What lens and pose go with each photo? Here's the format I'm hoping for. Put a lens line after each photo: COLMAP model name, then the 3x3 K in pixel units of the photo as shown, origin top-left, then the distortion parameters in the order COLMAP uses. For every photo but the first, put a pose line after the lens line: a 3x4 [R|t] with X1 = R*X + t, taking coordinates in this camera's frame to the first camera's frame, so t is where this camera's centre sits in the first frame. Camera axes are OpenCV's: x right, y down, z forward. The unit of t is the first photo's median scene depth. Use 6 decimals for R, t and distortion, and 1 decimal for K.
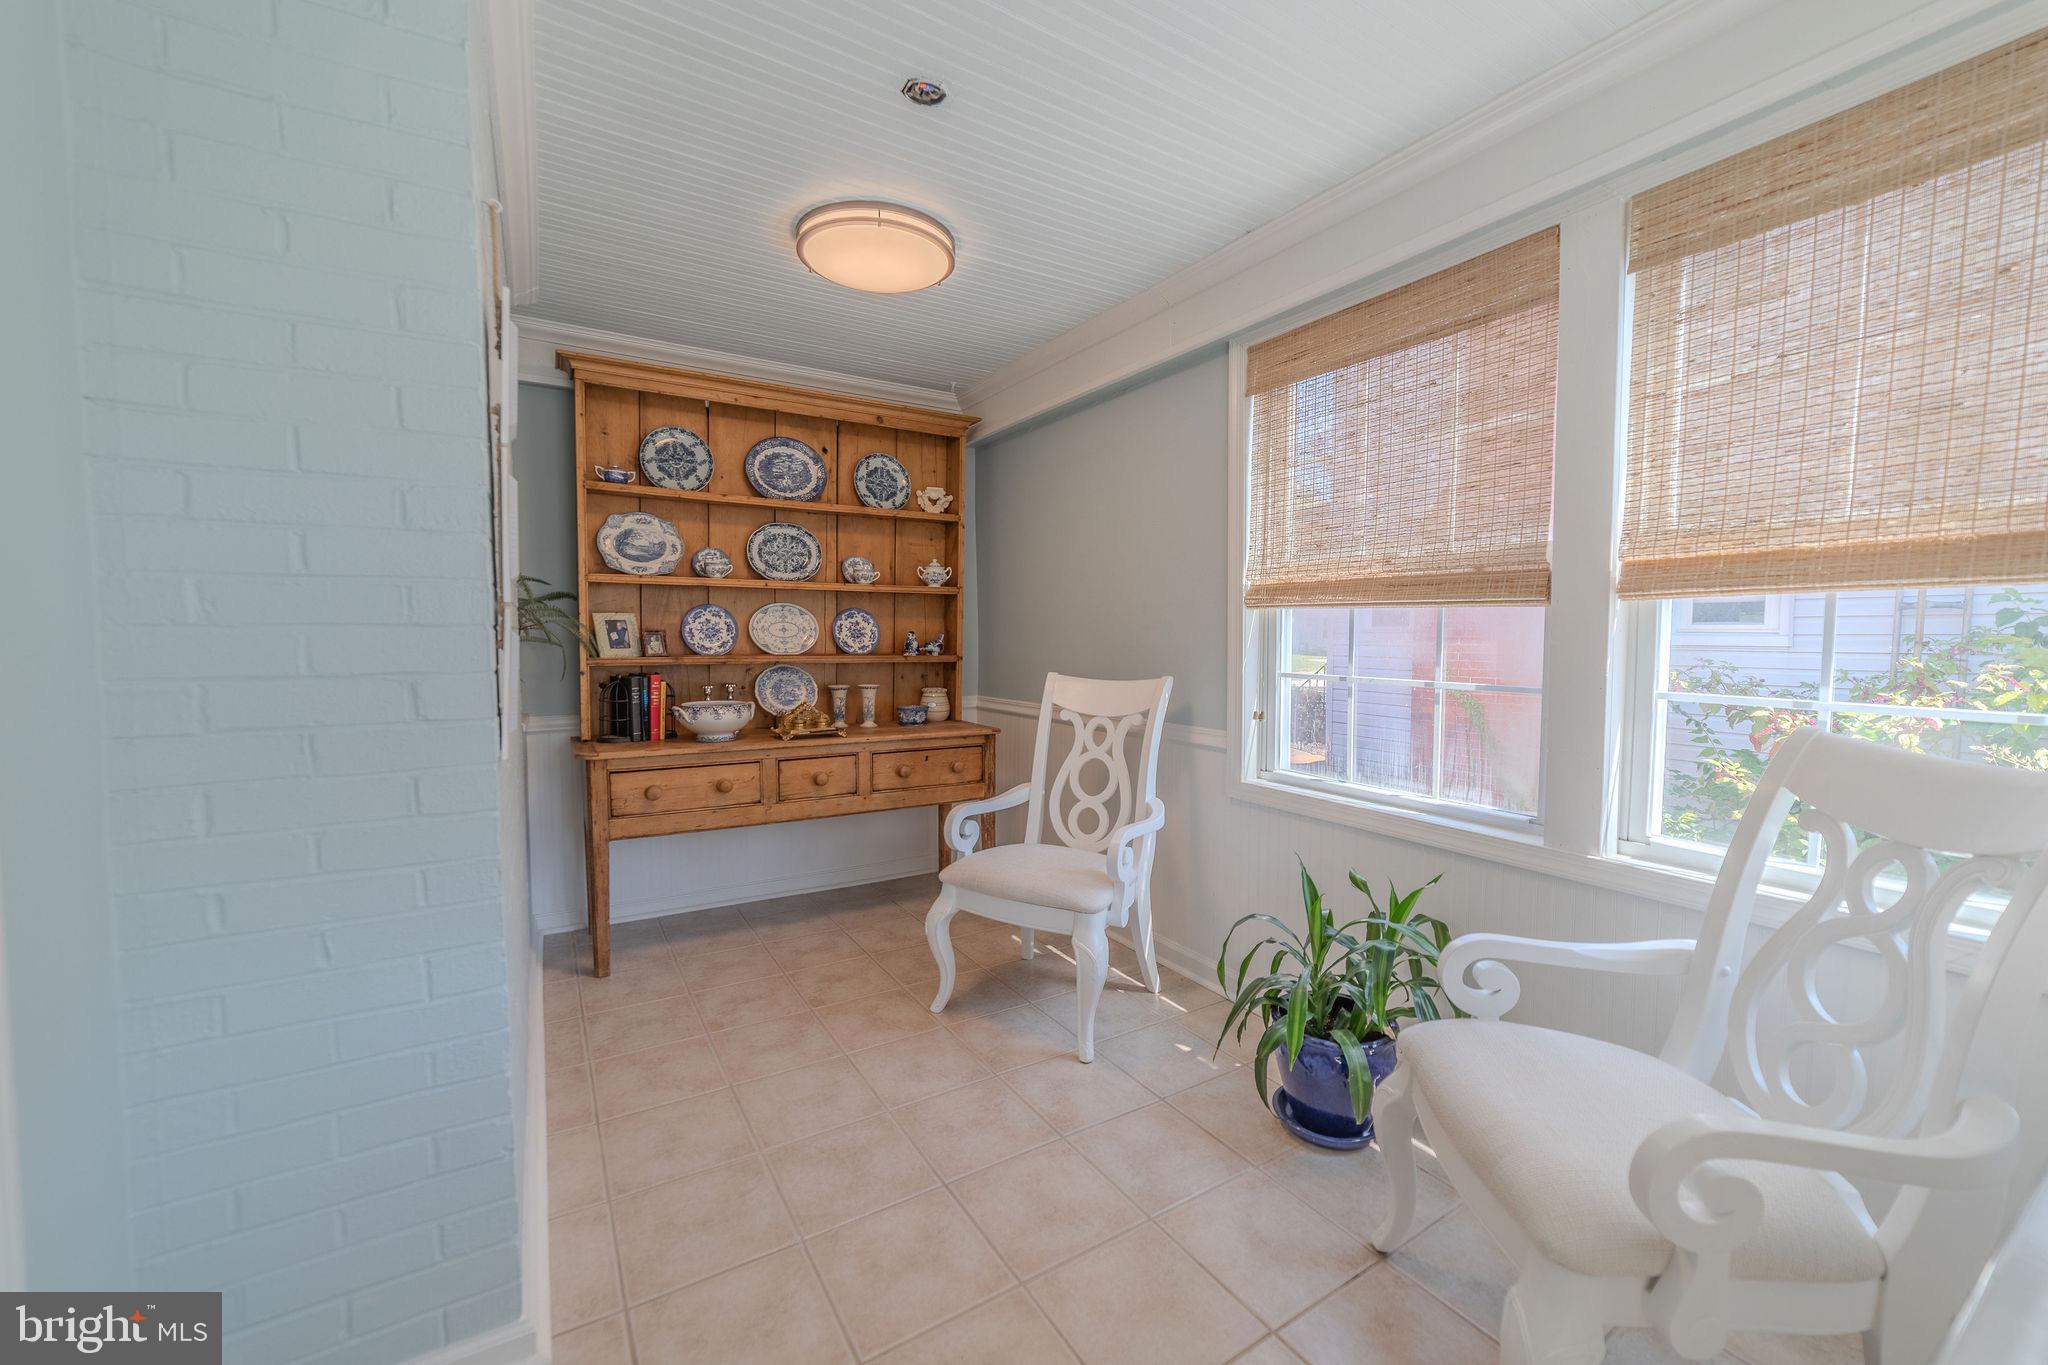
lens RADIAL K [[809.6, 0, 1021.6], [0, 809.6, 680.2], [0, 0, 1]] dist [-0.017483, 0.005163]
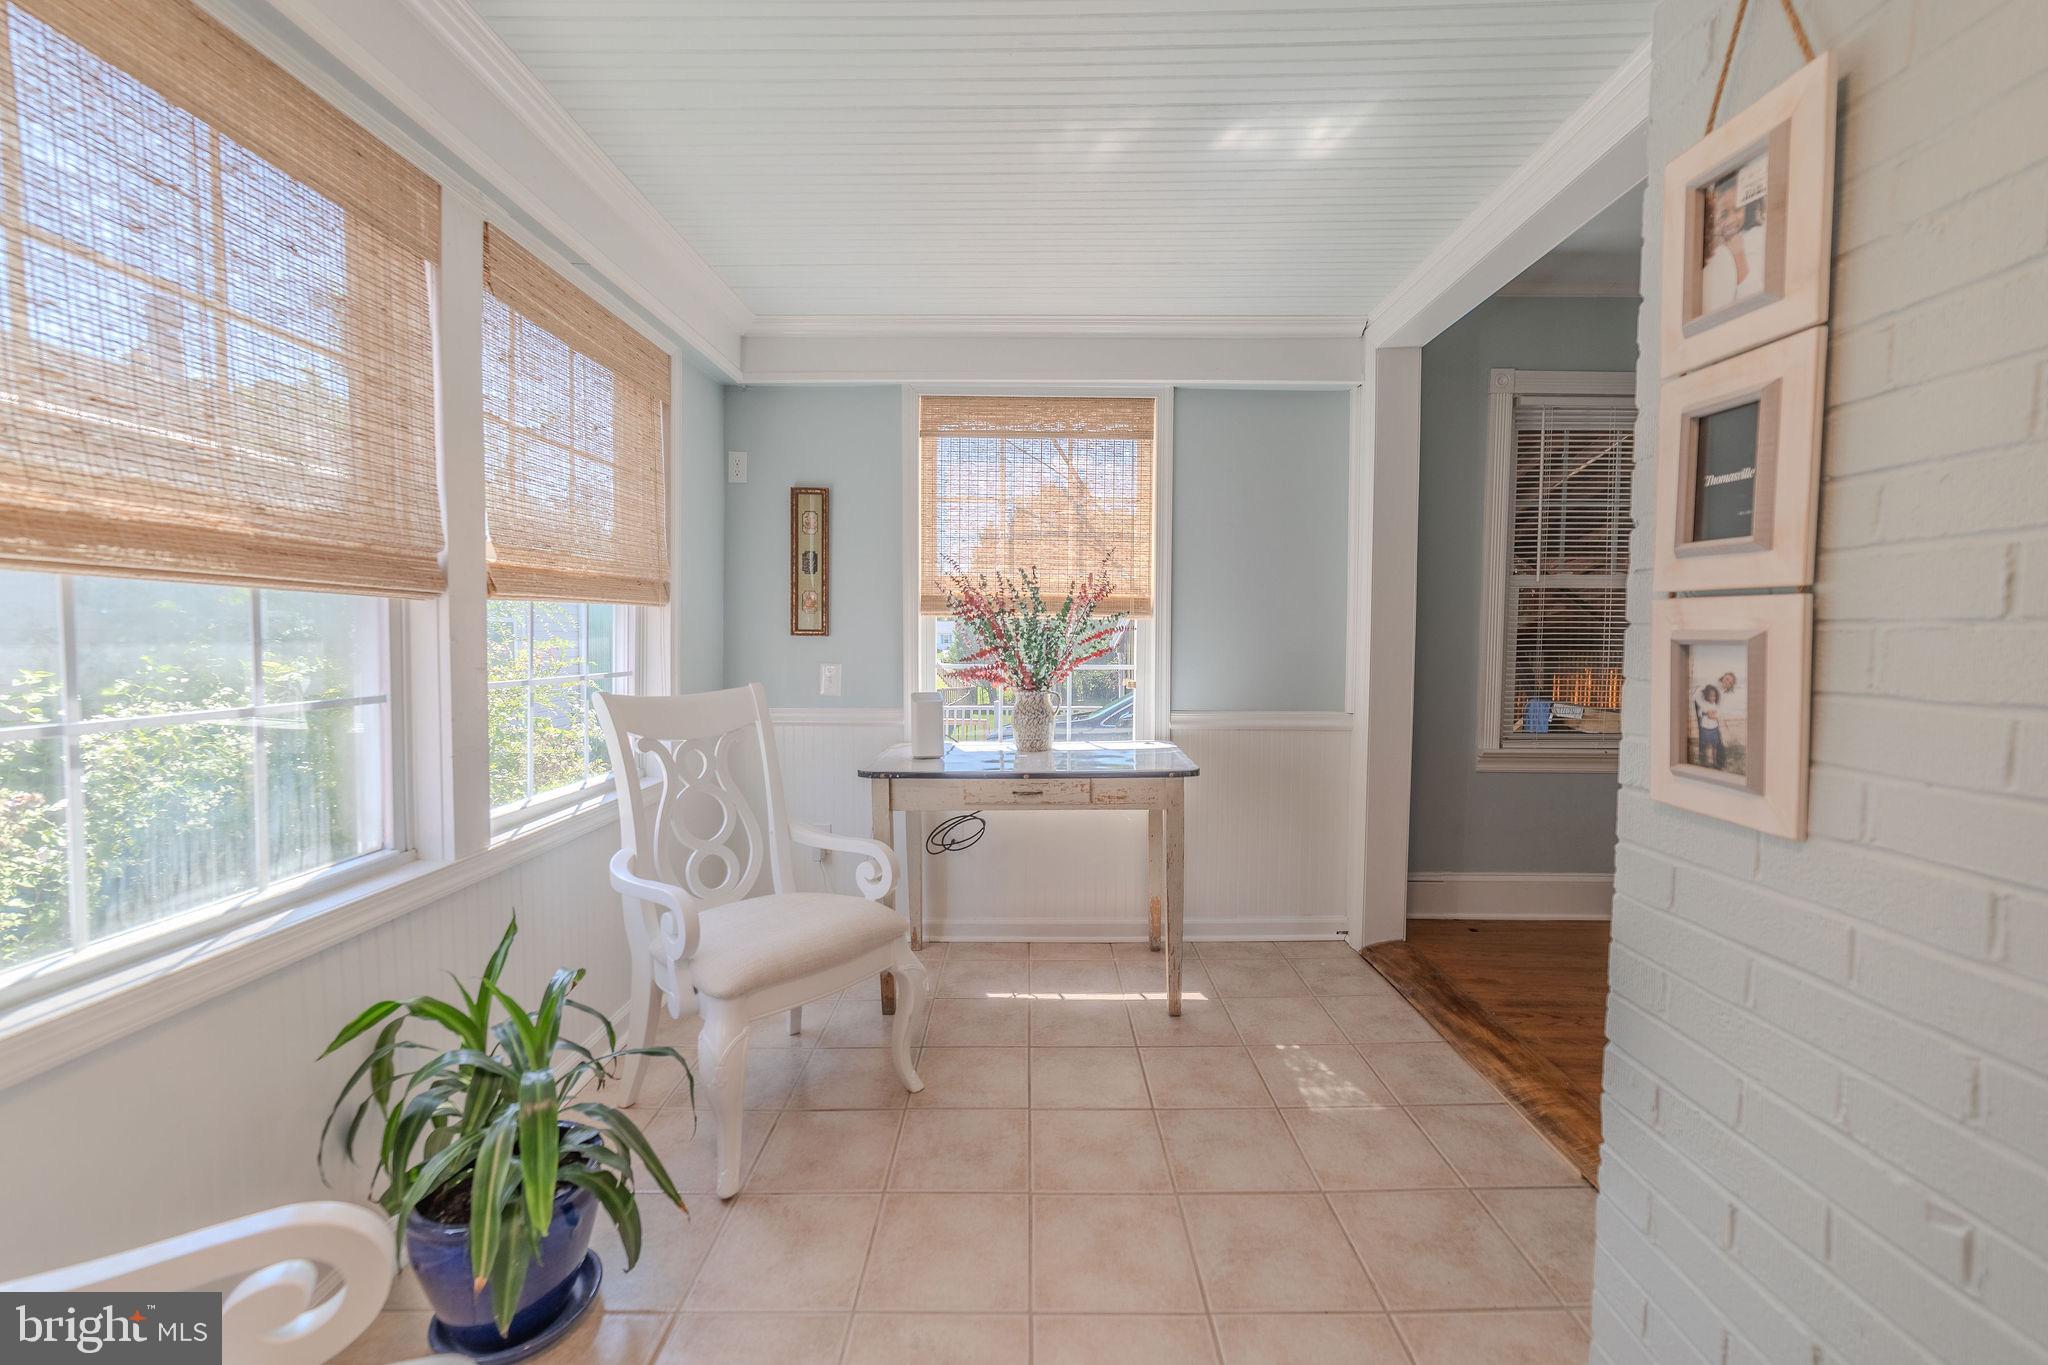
lens RADIAL K [[809.6, 0, 1024.0], [0, 809.6, 670.2], [0, 0, 1]] dist [-0.017483, 0.005163]
pose [[-0.848105, -0.035532, 0.528635, -0.357248], [0.020326, 0.994832, 0.099477, -0.085270], [-0.529438, 0.095112, -0.843000, 1.317777]]
